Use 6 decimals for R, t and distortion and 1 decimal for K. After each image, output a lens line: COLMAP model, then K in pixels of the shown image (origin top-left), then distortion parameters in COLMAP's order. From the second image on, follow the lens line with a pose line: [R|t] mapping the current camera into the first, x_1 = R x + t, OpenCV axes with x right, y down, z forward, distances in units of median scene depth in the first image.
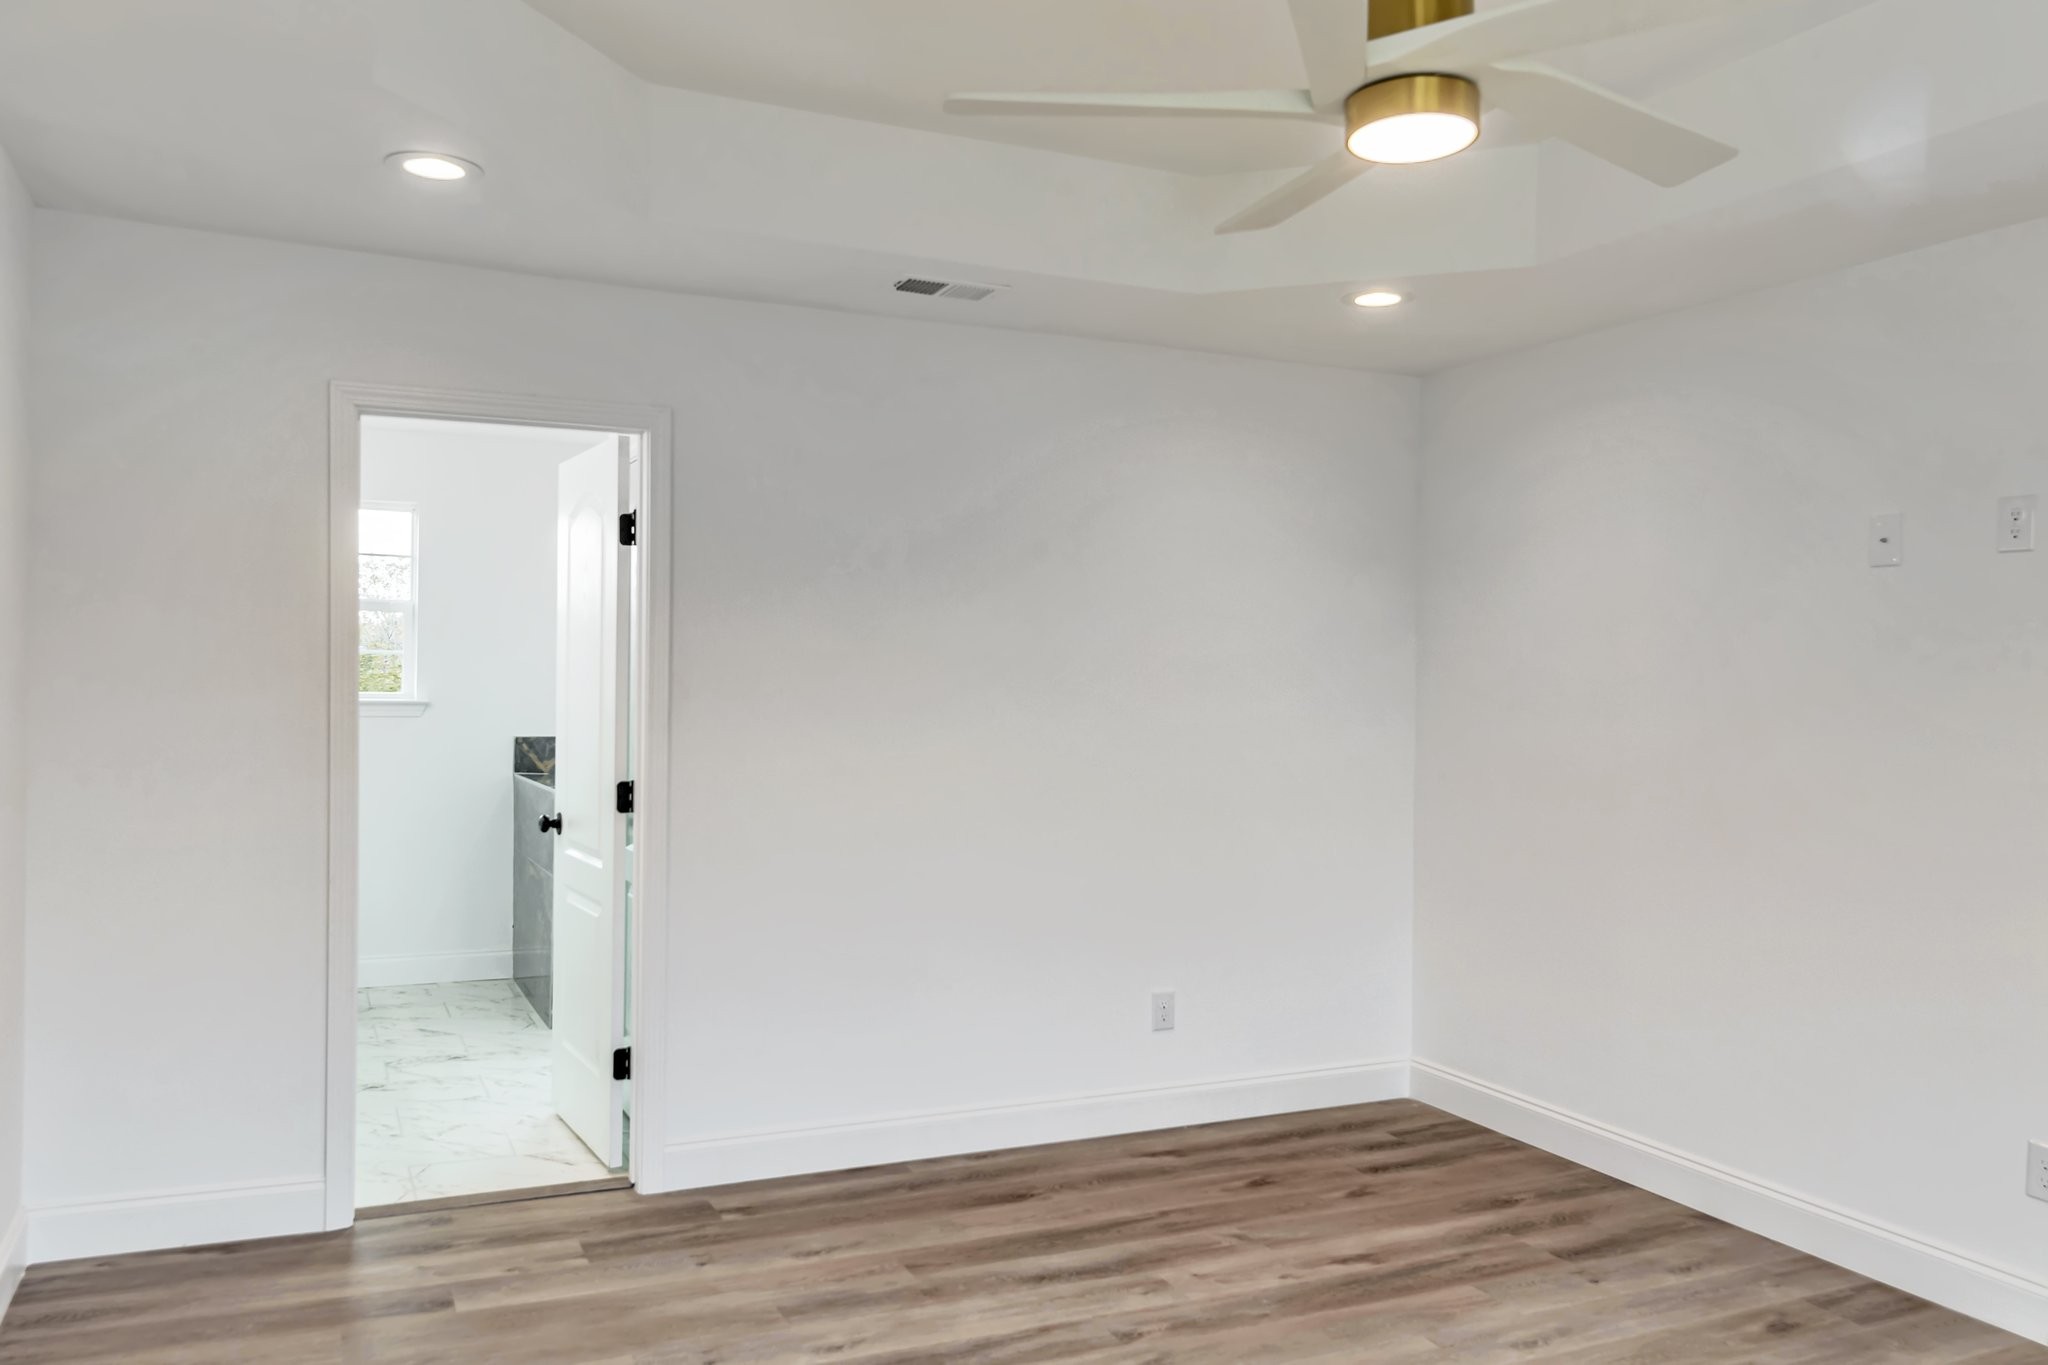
lens RADIAL K [[1551.4, 0, 1024.0], [0, 1551.4, 682.5], [0, 0, 1]] dist [0.007006, -0.005813]
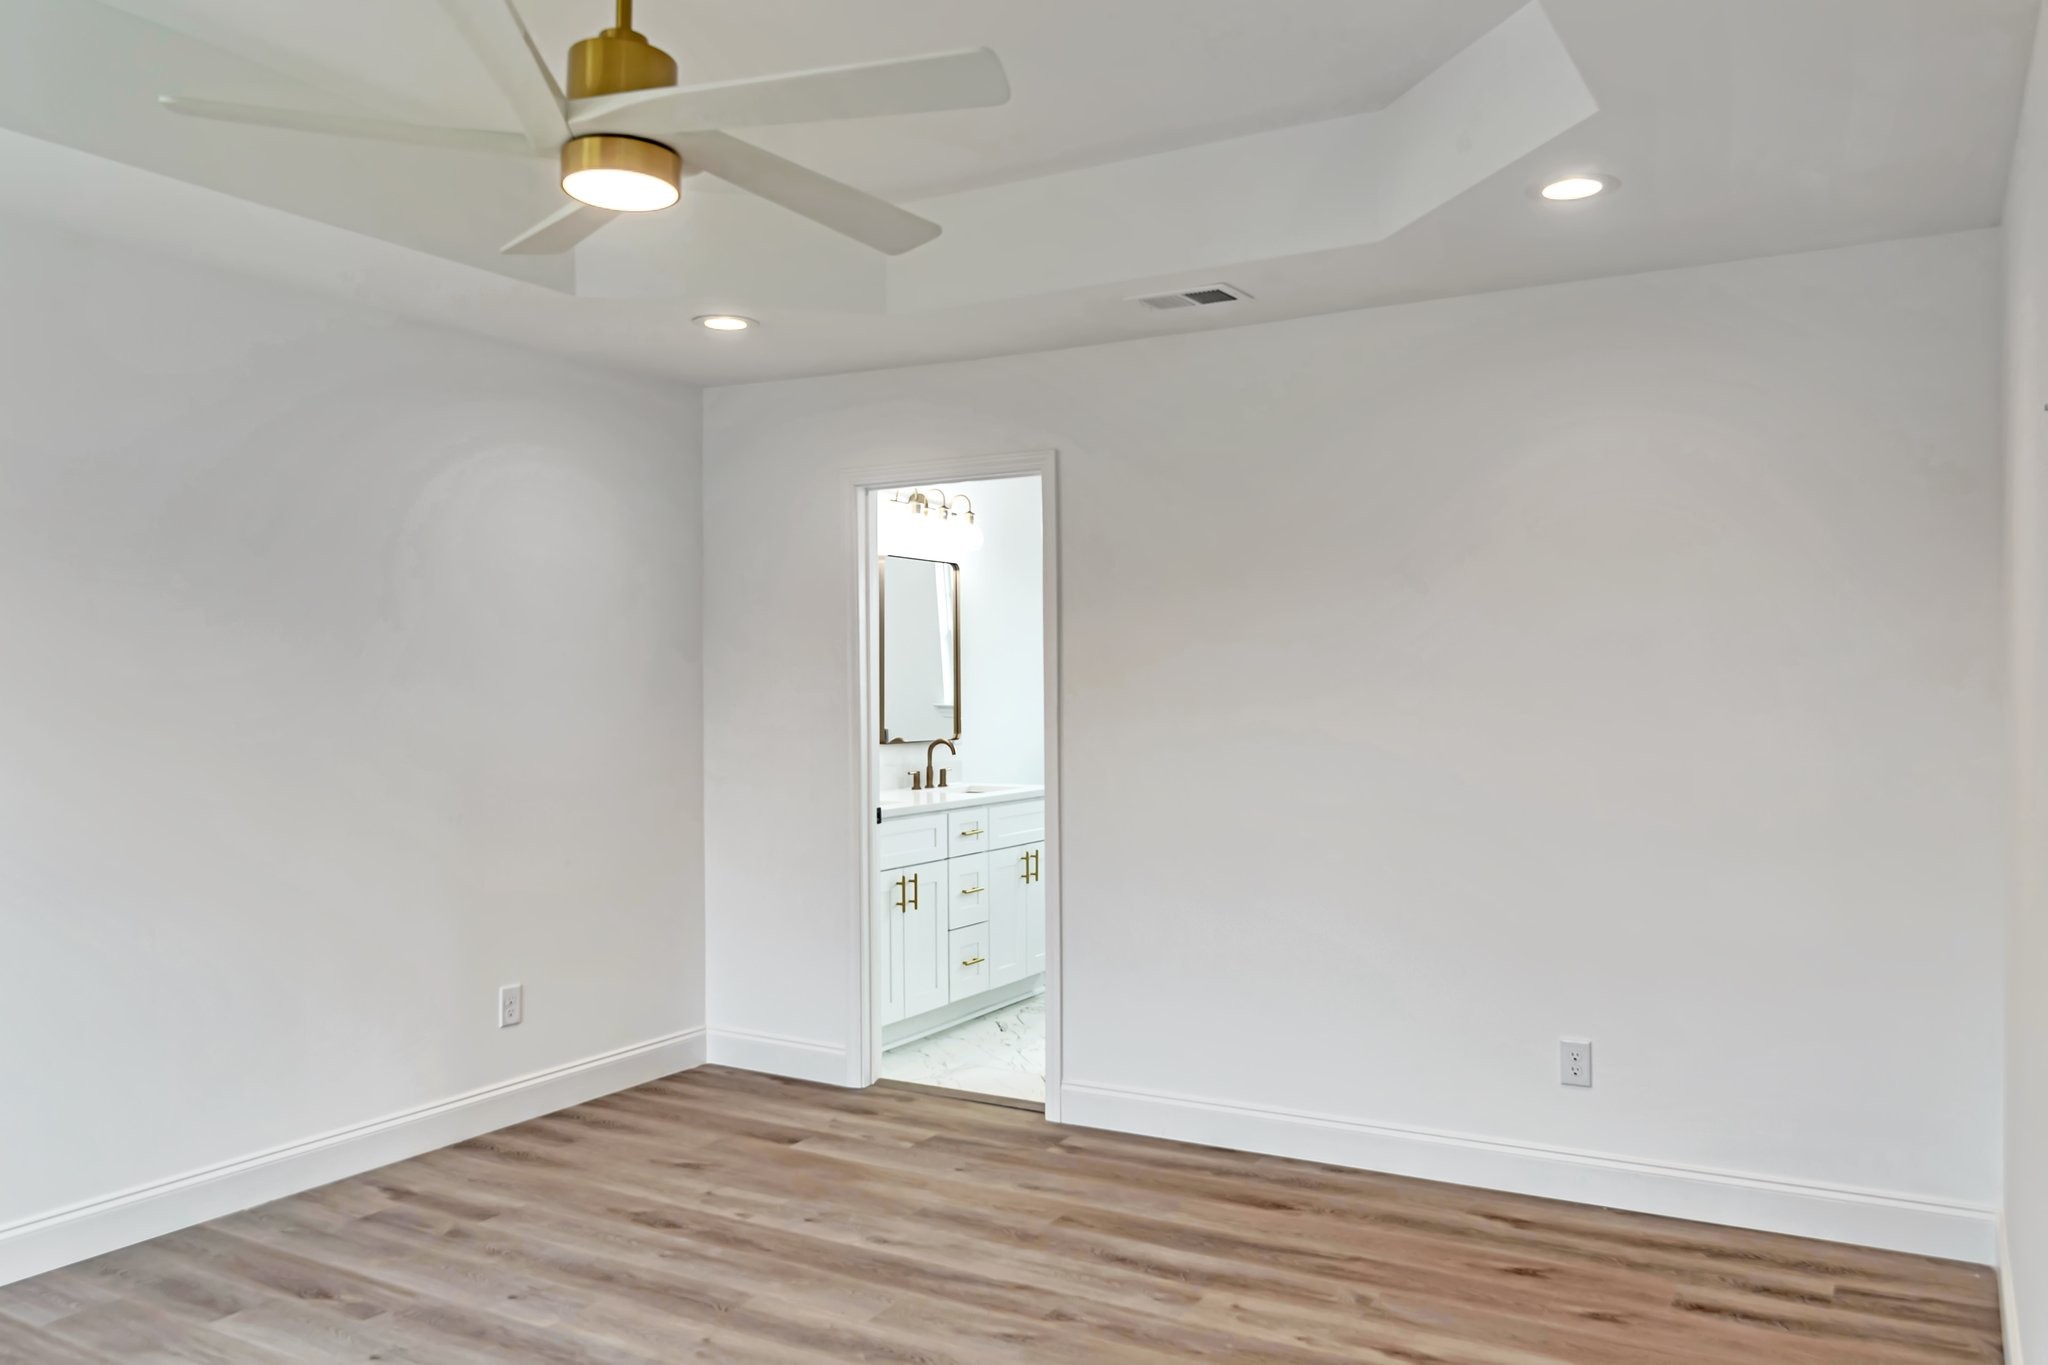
lens RADIAL K [[1551.4, 0, 1024.0], [0, 1551.4, 682.5], [0, 0, 1]] dist [0.007006, -0.005813]
pose [[0.582444, -0.014655, -0.812738, 0.756318], [0.010790, 0.999889, -0.010297, 0.012585], [0.812799, -0.002773, 0.582538, 0.330093]]
